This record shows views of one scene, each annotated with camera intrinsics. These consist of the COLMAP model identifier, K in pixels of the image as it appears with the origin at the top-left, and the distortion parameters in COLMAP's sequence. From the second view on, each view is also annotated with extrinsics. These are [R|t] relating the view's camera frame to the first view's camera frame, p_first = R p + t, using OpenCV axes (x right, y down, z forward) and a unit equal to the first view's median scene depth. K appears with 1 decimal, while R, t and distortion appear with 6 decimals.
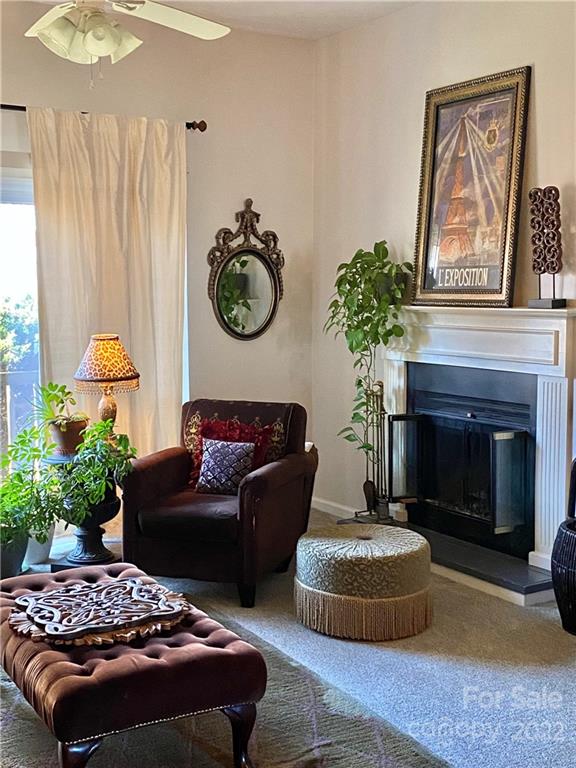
lens RADIAL K [[1008.8, 0, 288.0], [0, 1008.8, 384.0], [0, 0, 1]] dist [-0.006958, -0.025171]
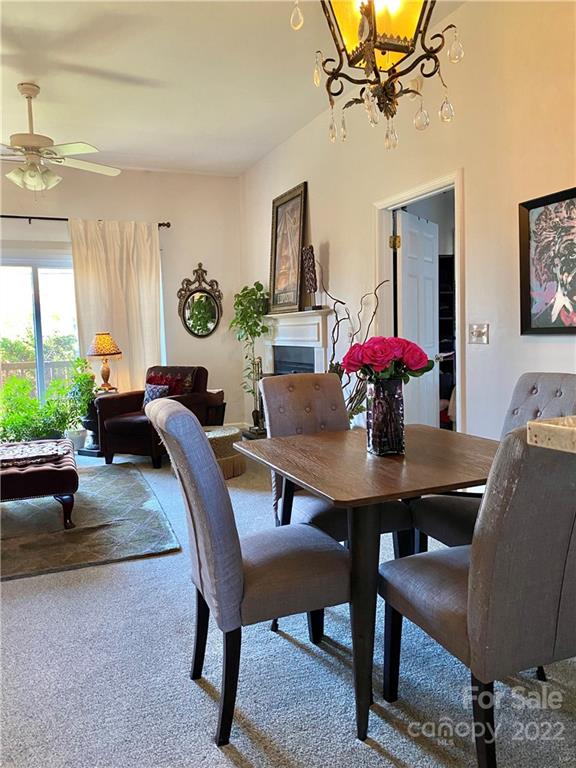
lens RADIAL K [[582.3, 0, 288.0], [0, 582.3, 384.0], [0, 0, 1]] dist [-0.008393, -0.004743]
pose [[0.991197, -0.012597, -0.131798, 0.296743], [0.012753, 0.999919, 0.000342, 0.050269], [0.131783, -0.002020, 0.991276, -0.064678]]
